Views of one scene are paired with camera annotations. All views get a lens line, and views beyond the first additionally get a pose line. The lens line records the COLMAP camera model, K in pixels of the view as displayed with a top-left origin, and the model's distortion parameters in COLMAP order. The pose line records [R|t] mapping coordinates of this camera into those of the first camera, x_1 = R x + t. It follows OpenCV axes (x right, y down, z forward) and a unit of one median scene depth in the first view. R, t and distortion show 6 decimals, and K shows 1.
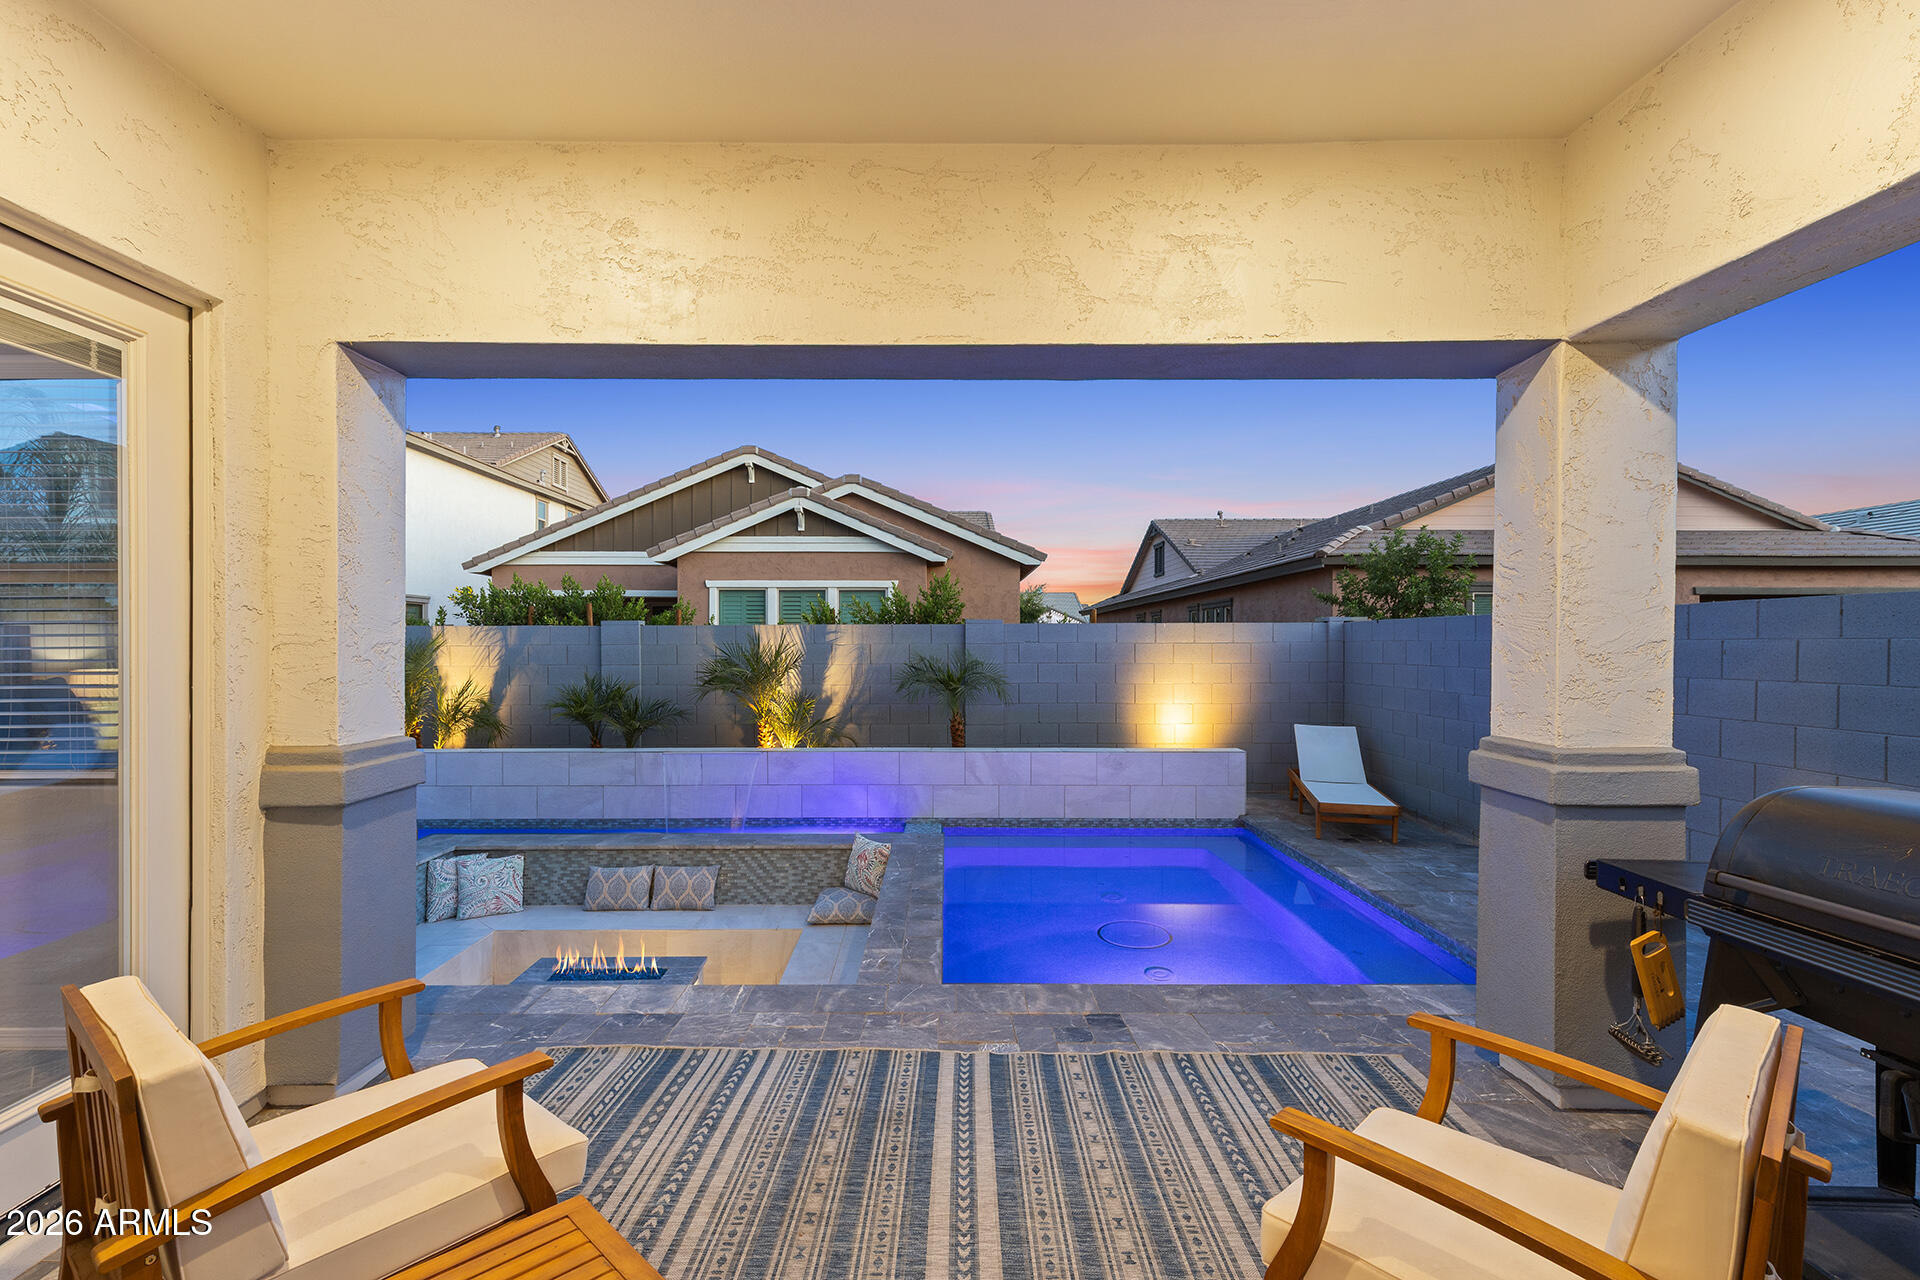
lens RADIAL K [[865.6, 0, 944.4], [0, 865.6, 645.2], [0, 0, 1]] dist [0.011018, 0.000259]
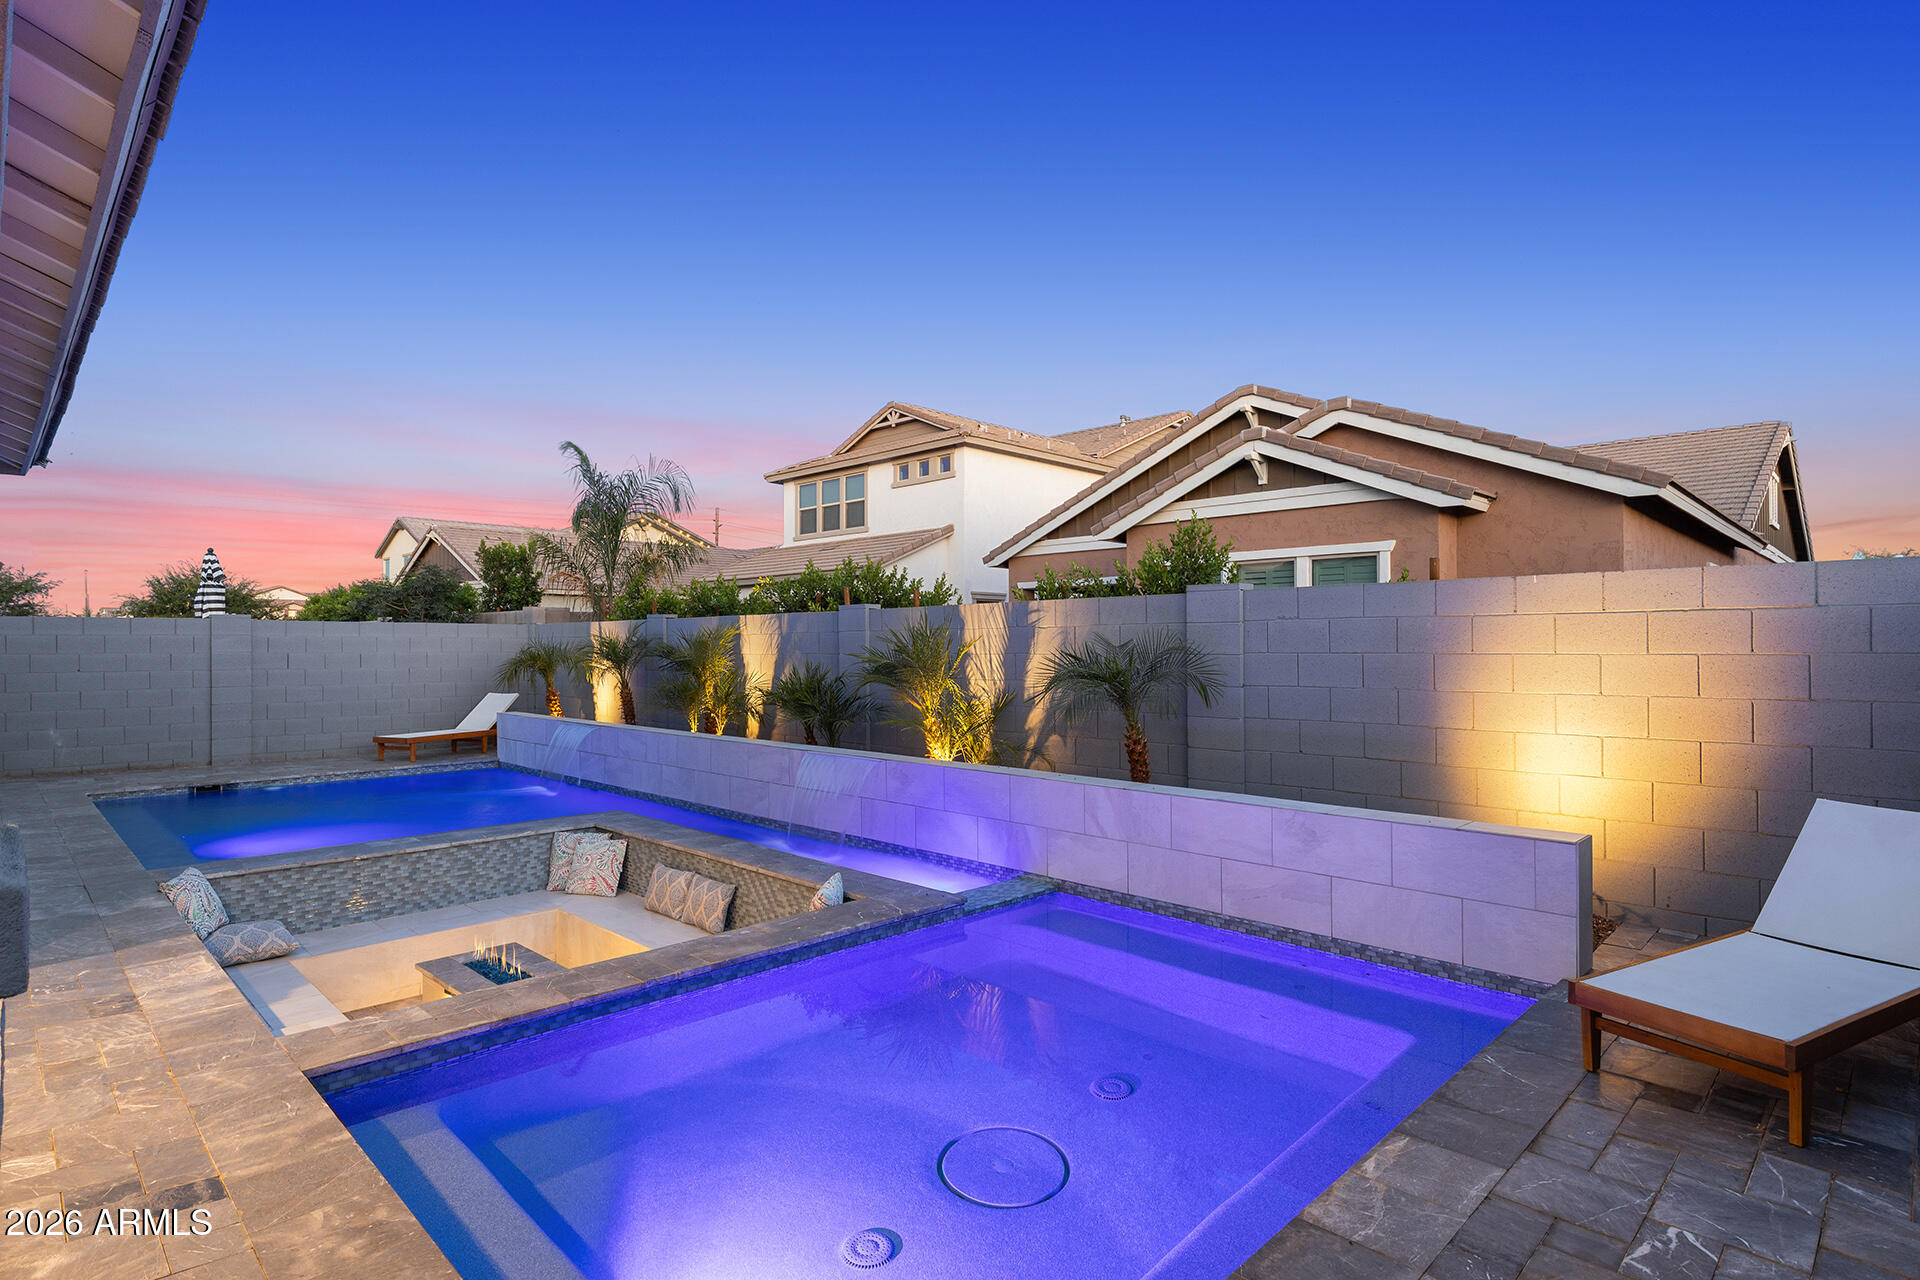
lens RADIAL K [[980.8, 0, 961.0], [0, 980.8, 642.1], [0, 0, 1]] dist [0.001211, -0.000010]
pose [[0.708891, -0.004821, -0.705302, 0.423911], [0.000965, 0.999982, -0.005866, 0.016619], [0.705317, 0.003478, 0.708883, 0.352596]]
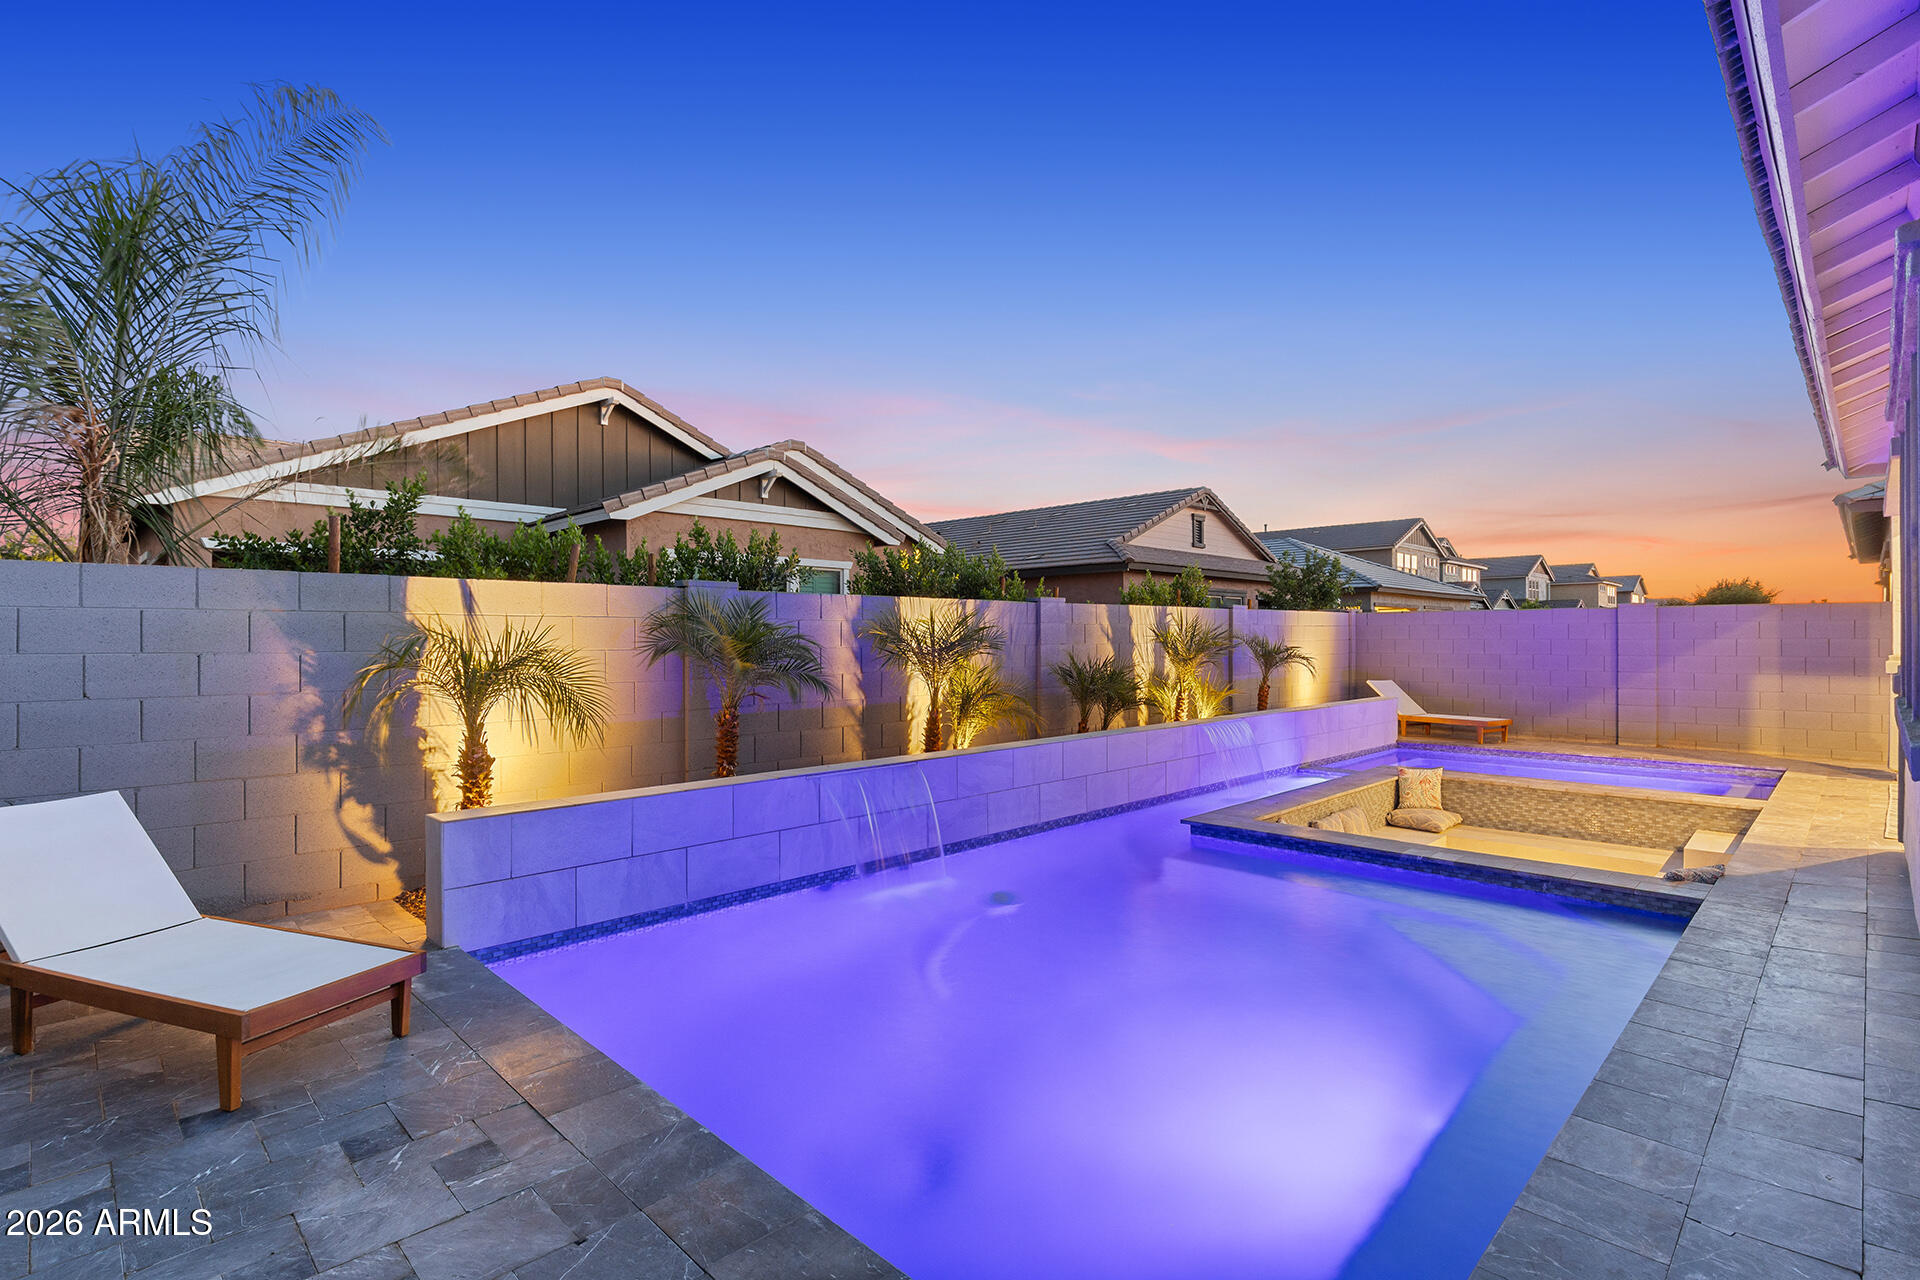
lens RADIAL K [[922.6, 0, 967.1], [0, 922.6, 637.0], [0, 0, 1]] dist [0.002235, -0.000483]
pose [[0.706216, 0.001576, 0.707994, -1.138389], [0.003820, 0.999974, -0.006037, 0.019912], [-0.707986, 0.006968, 0.706192, 0.354514]]
